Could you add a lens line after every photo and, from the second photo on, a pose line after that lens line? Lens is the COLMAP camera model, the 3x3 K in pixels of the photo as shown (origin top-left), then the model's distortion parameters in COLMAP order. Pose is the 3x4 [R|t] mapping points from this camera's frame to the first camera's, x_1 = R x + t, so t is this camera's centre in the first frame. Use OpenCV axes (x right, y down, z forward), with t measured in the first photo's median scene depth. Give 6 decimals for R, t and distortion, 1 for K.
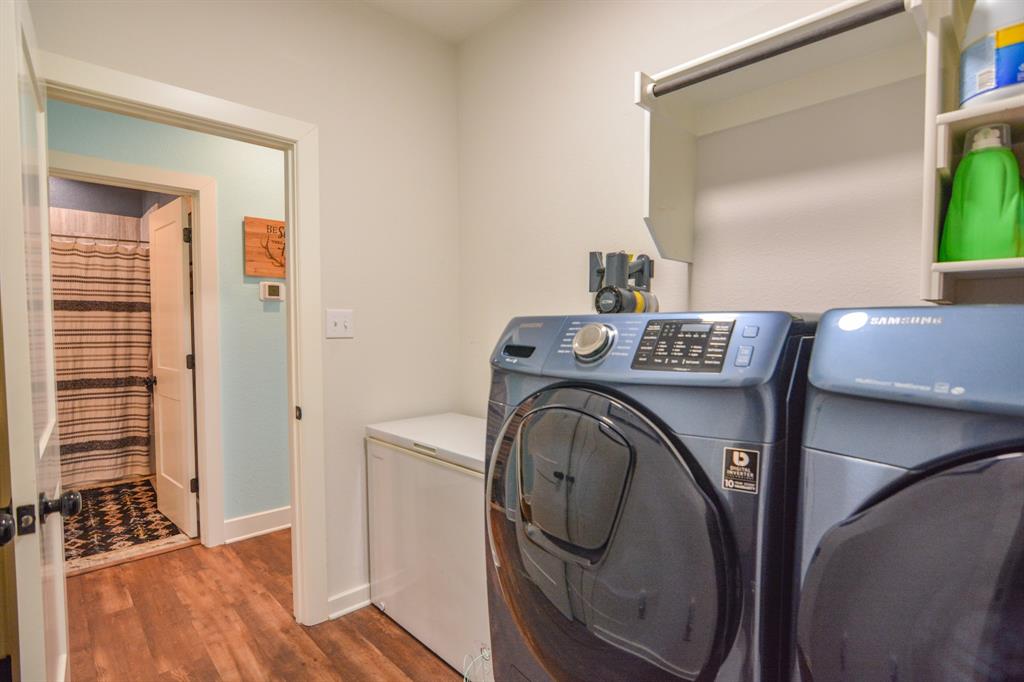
lens RADIAL K [[516.5, 0, 534.6], [0, 516.5, 348.5], [0, 0, 1]] dist [-0.029884, 0.009136]
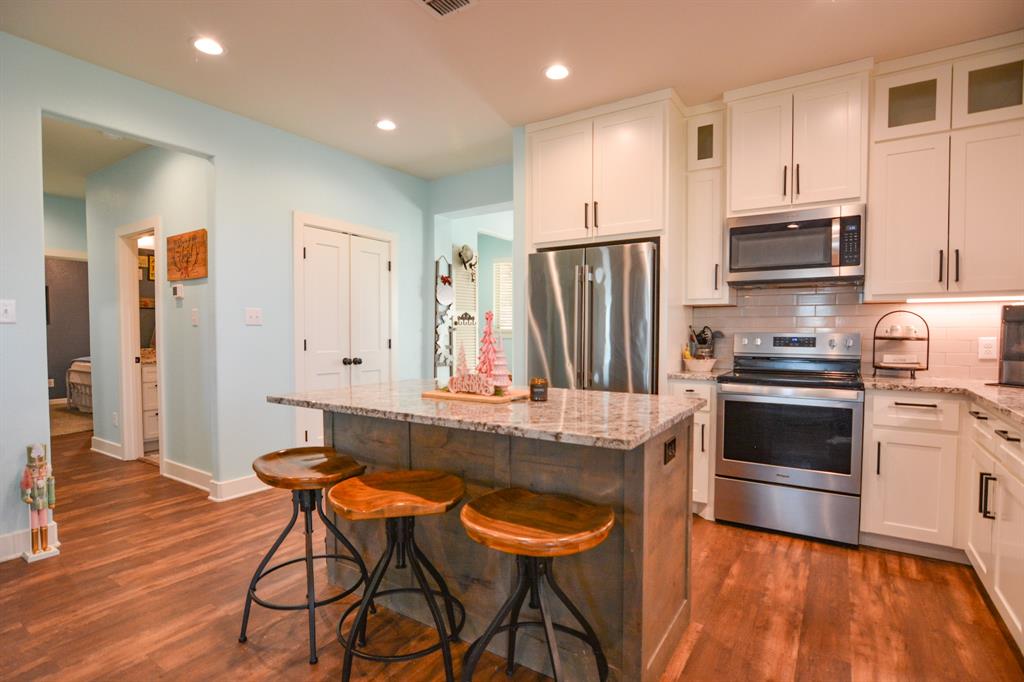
lens RADIAL K [[503.4, 0, 510.7], [0, 503.4, 349.8], [0, 0, 1]] dist [-0.029483, 0.008474]
pose [[0.211813, 0.034181, -0.976712, 0.684522], [-0.047889, 0.998551, 0.024559, -0.028921], [0.976136, 0.041572, 0.213143, 1.215551]]
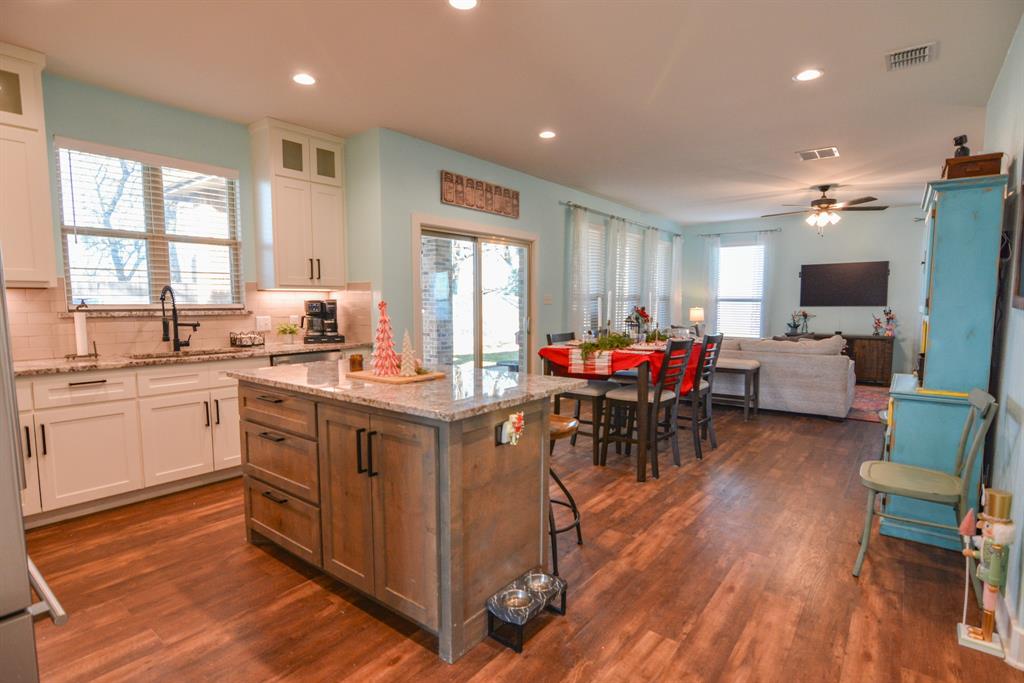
lens RADIAL K [[516.5, 0, 511.0], [0, 516.5, 348.9], [0, 0, 1]] dist [-0.029884, 0.009136]
pose [[-0.137656, -0.096198, 0.985798, -0.459490], [0.048358, 0.993433, 0.103696, -0.056989], [-0.989299, 0.061945, -0.132100, 1.241754]]
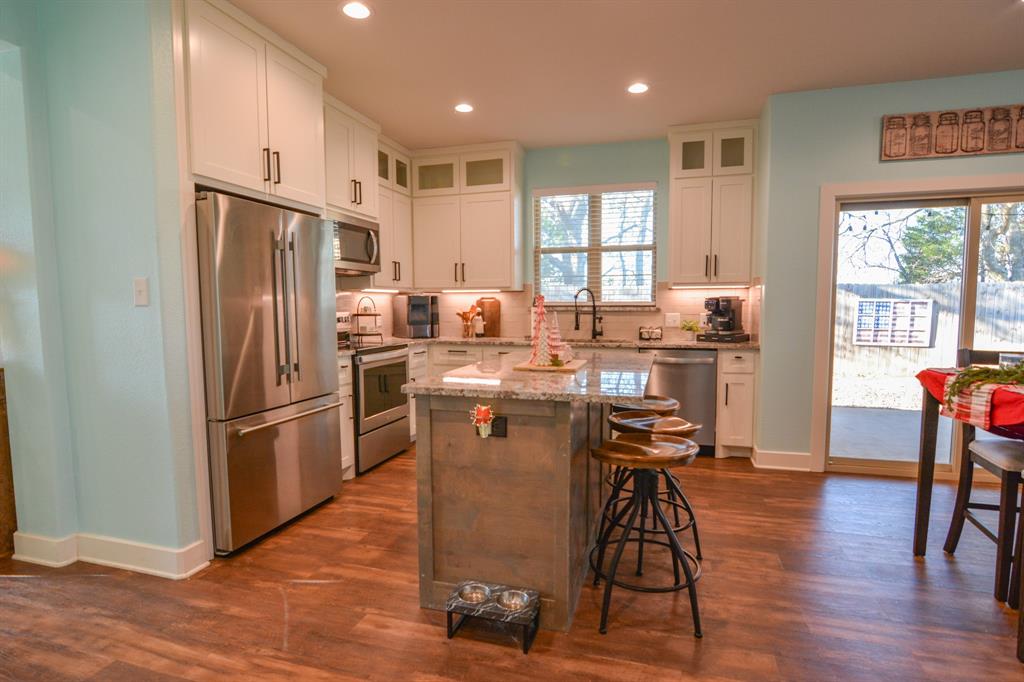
lens RADIAL K [[516.5, 0, 520.8], [0, 516.5, 355.3], [0, 0, 1]] dist [-0.029884, 0.009136]
pose [[0.871552, -0.054583, 0.487256, -0.184248], [0.032185, 0.998010, 0.054229, -0.016420], [-0.489246, -0.031581, 0.871574, 0.751050]]
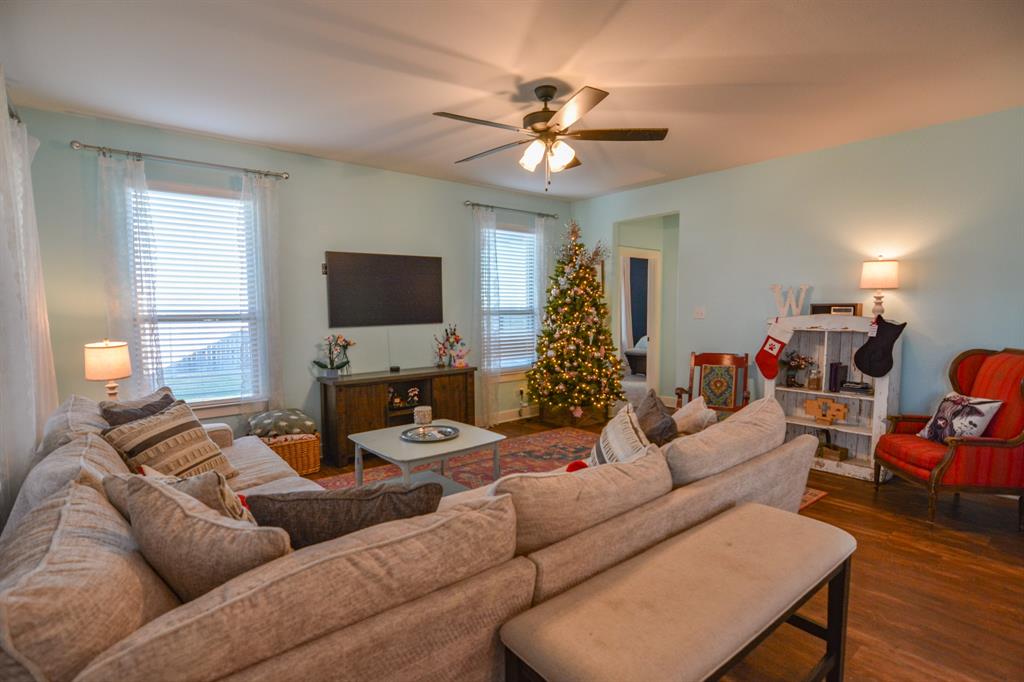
lens RADIAL K [[516.5, 0, 520.3], [0, 516.5, 345.8], [0, 0, 1]] dist [-0.029884, 0.009136]
pose [[-0.996781, -0.002986, 0.080120, 1.024165], [0.006793, 0.992567, 0.121510, -0.051903], [-0.079888, 0.121663, -0.989351, 0.859357]]
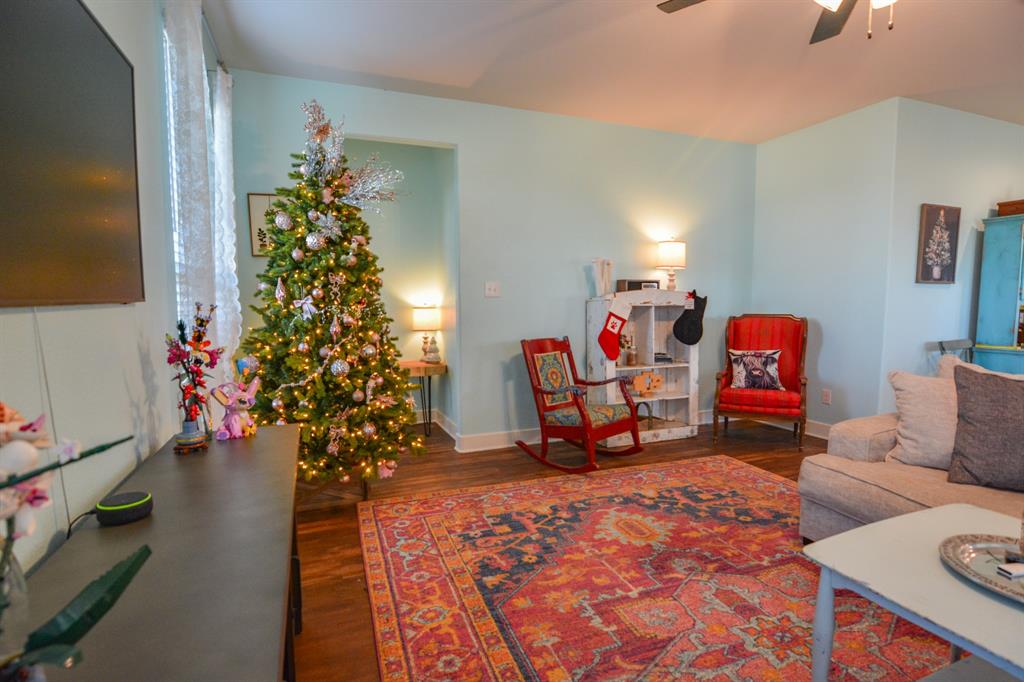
lens RADIAL K [[516.5, 0, 504.2], [0, 516.5, 345.5], [0, 0, 1]] dist [-0.029884, 0.009136]
pose [[-0.385051, 0.075295, -0.919819, 1.589850], [-0.042140, 0.994192, 0.099024, 0.035883], [0.921933, 0.076890, -0.379642, -0.076483]]
